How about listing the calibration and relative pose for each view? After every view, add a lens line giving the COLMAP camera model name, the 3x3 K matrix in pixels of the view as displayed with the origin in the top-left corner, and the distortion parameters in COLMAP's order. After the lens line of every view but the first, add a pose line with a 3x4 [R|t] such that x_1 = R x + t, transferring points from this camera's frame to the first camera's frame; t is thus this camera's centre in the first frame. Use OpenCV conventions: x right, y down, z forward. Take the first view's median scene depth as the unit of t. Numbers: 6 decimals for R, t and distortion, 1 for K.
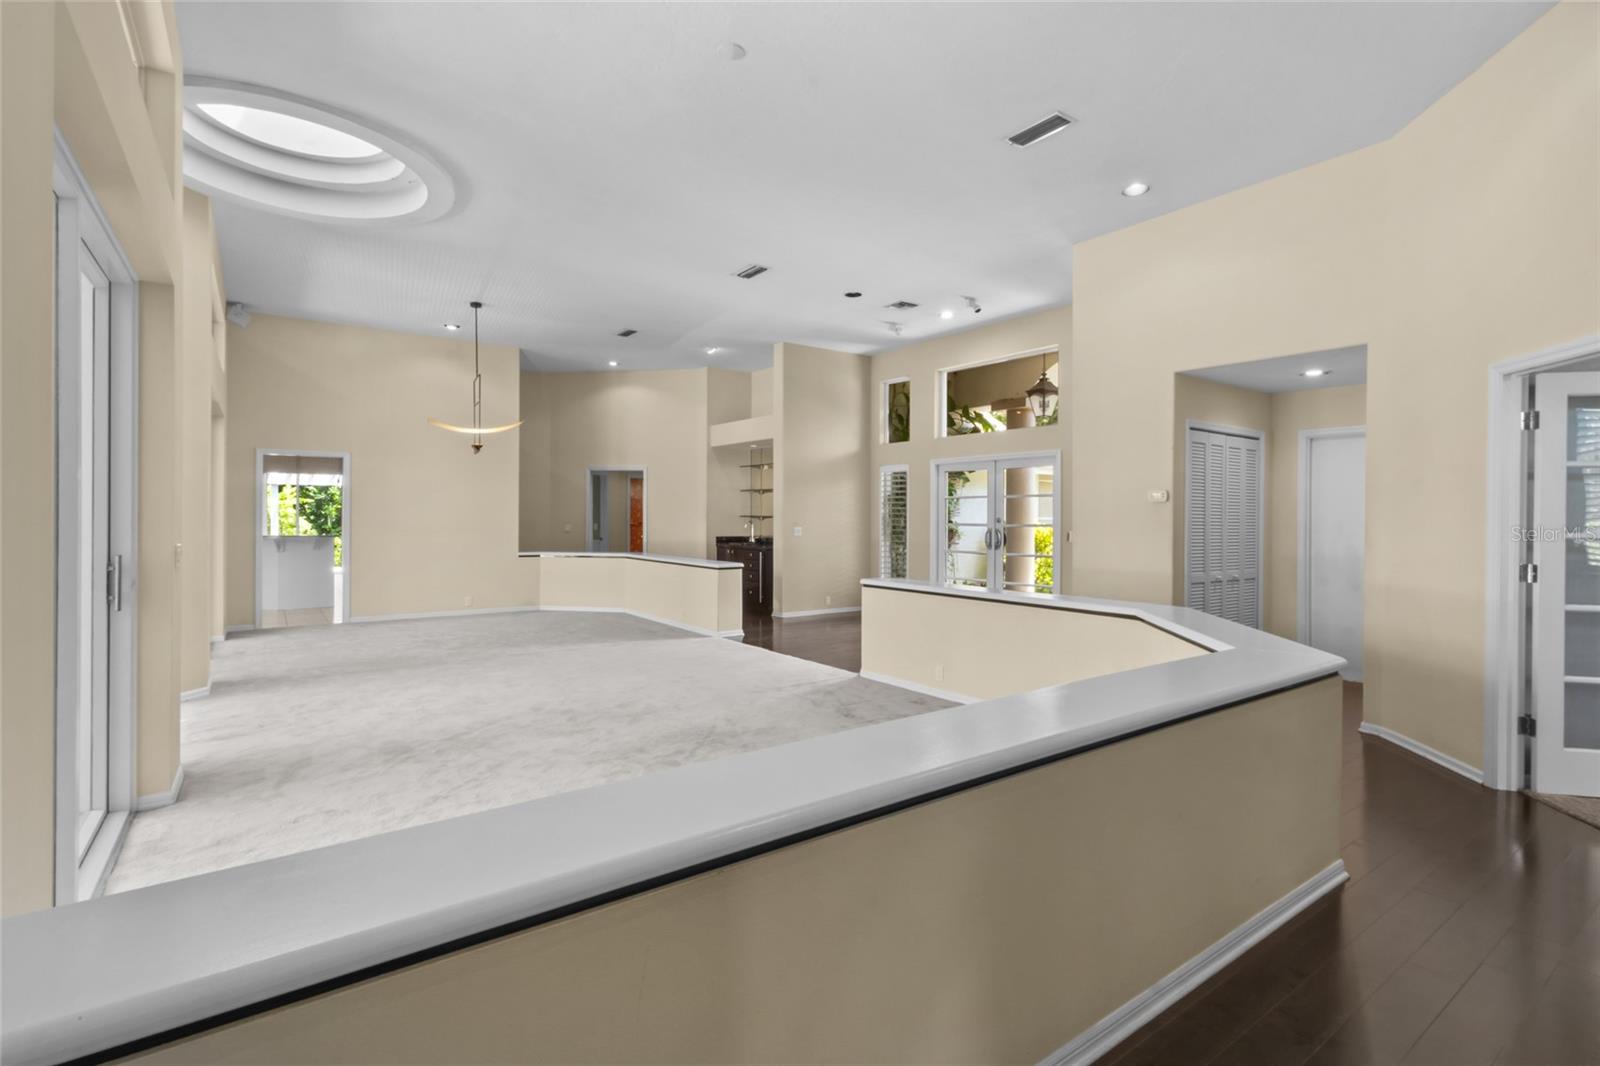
lens RADIAL K [[739.1, 0, 800.2], [0, 739.1, 520.9], [0, 0, 1]] dist [0.003142, 0.000193]
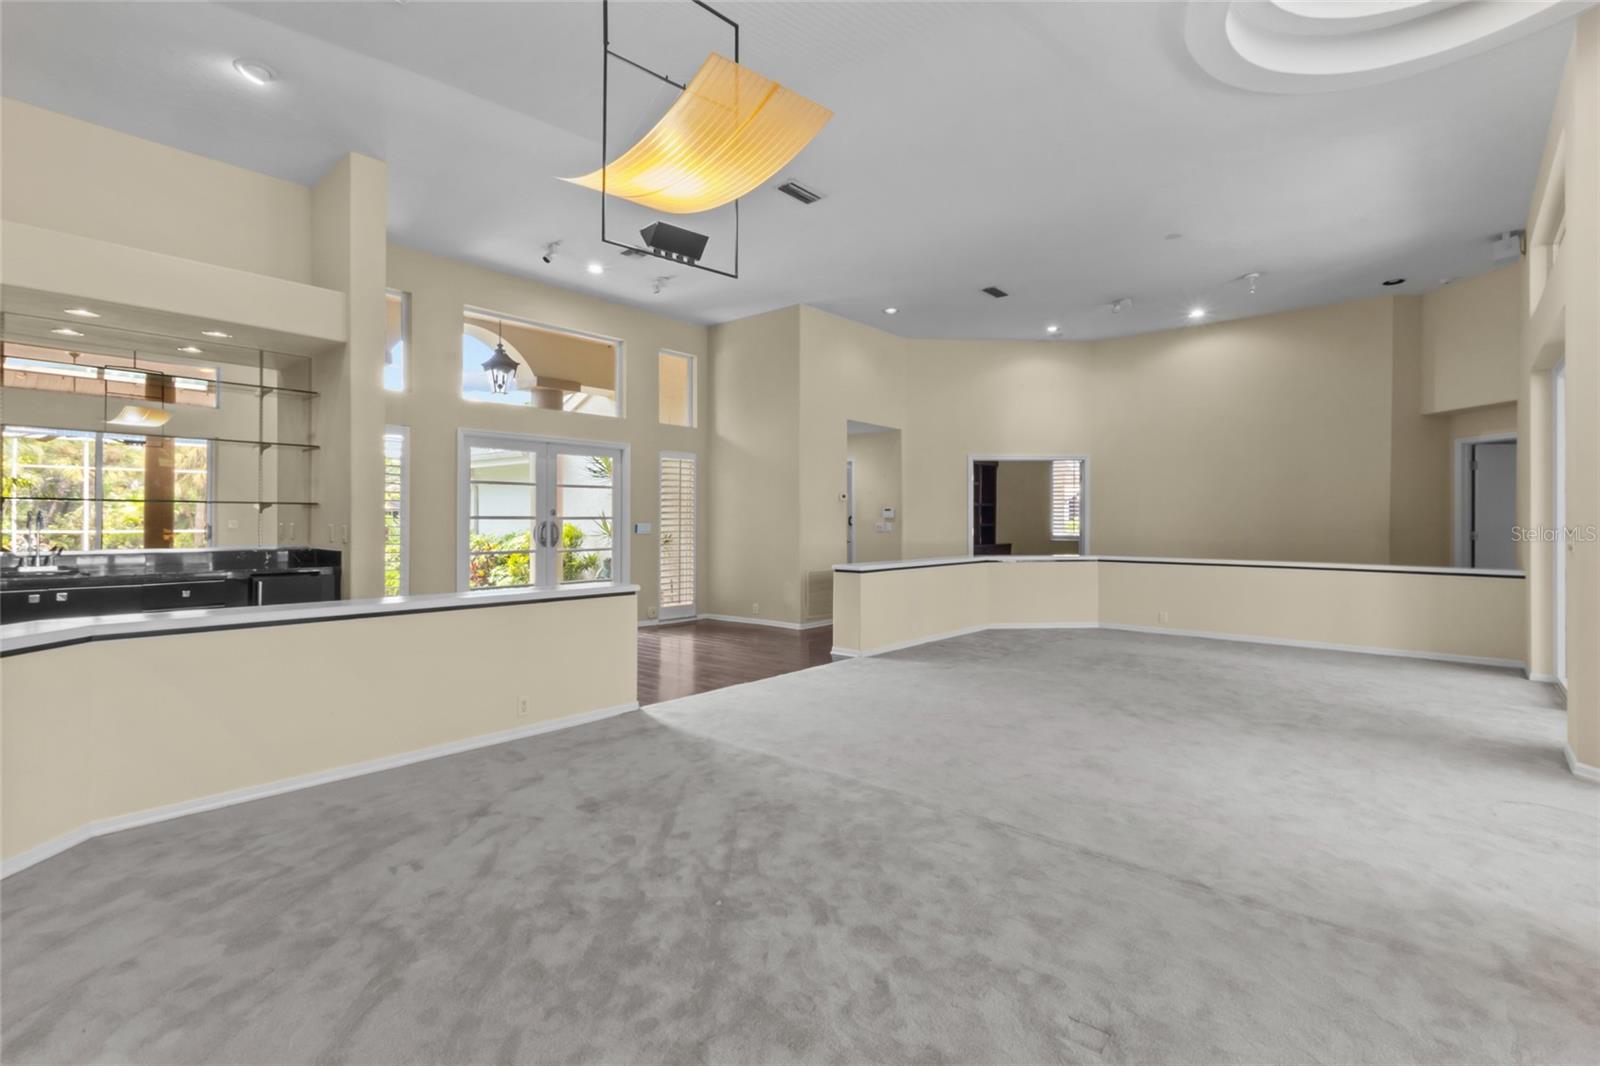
lens RADIAL K [[748.8, 0, 800.0], [0, 748.8, 533.0], [0, 0, 1]] dist [-0.000726, -0.000084]
pose [[-0.239531, -0.020763, 0.970667, -0.640805], [0.003637, 0.999745, 0.022282, 0.004491], [-0.970882, 0.008868, -0.239395, 0.909355]]
